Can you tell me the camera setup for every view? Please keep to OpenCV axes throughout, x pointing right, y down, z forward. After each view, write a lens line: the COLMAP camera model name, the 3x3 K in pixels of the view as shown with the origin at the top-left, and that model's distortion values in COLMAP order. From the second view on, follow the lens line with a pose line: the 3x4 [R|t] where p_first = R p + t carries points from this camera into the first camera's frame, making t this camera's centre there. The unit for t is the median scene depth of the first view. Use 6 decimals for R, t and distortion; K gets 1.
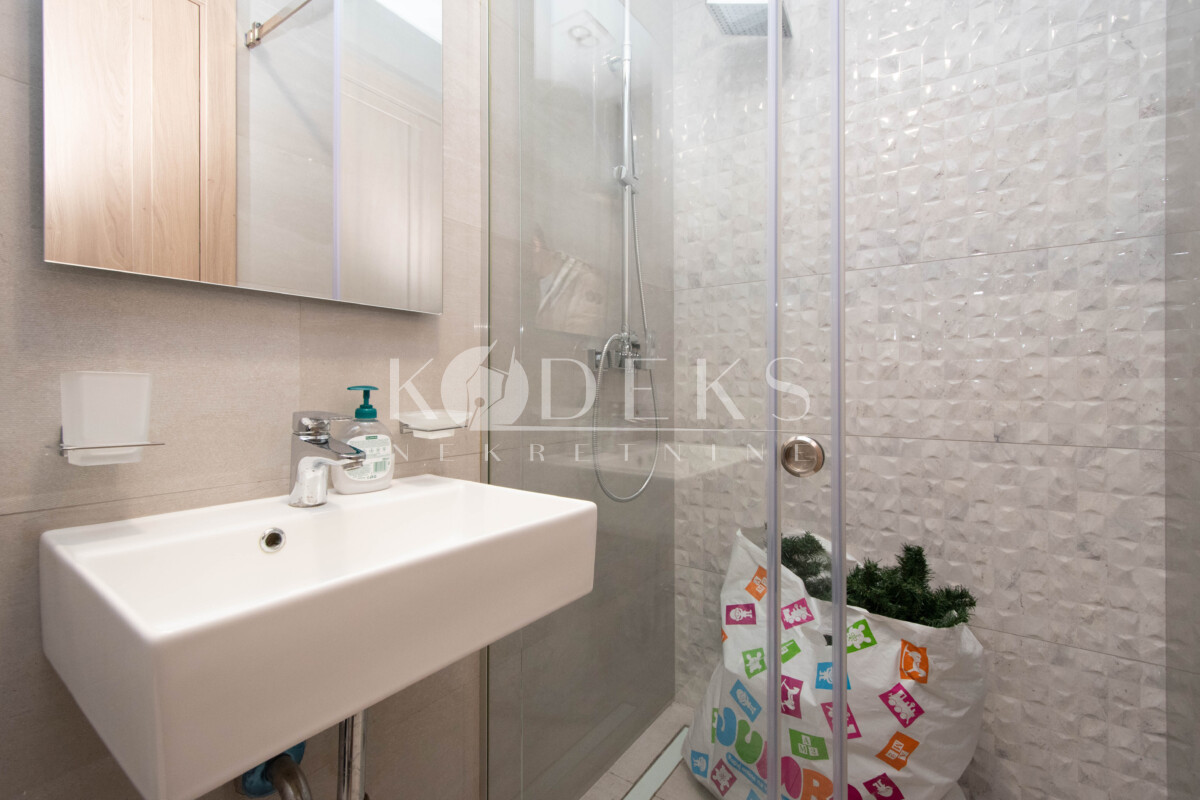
lens RADIAL K [[515.8, 0, 596.3], [0, 515.8, 390.7], [0, 0, 1]] dist [0.000399, 0.000537]
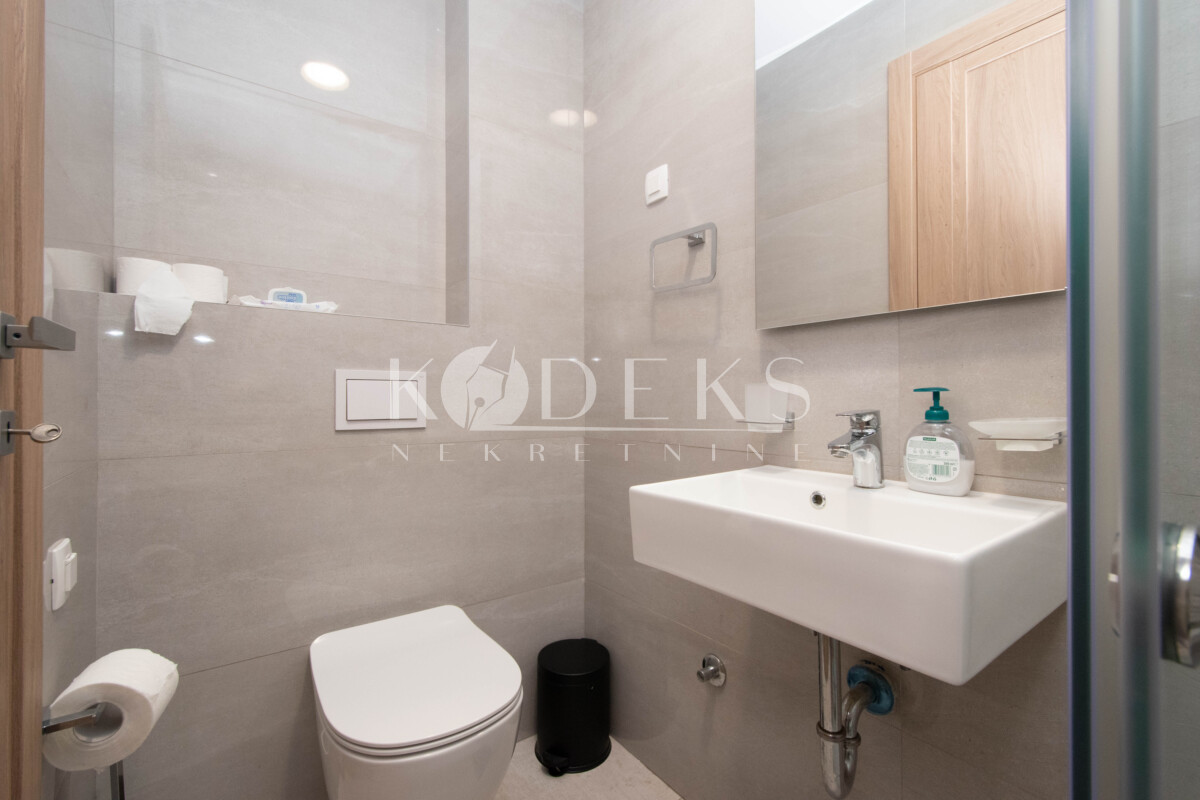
lens RADIAL K [[515.8, 0, 596.5], [0, 515.8, 399.6], [0, 0, 1]] dist [0.000399, 0.000537]
pose [[-0.311052, -0.003074, -0.950388, 1.752943], [-0.005547, 0.999984, -0.001419, 0.047719], [0.950377, 0.004830, -0.311064, 1.709742]]
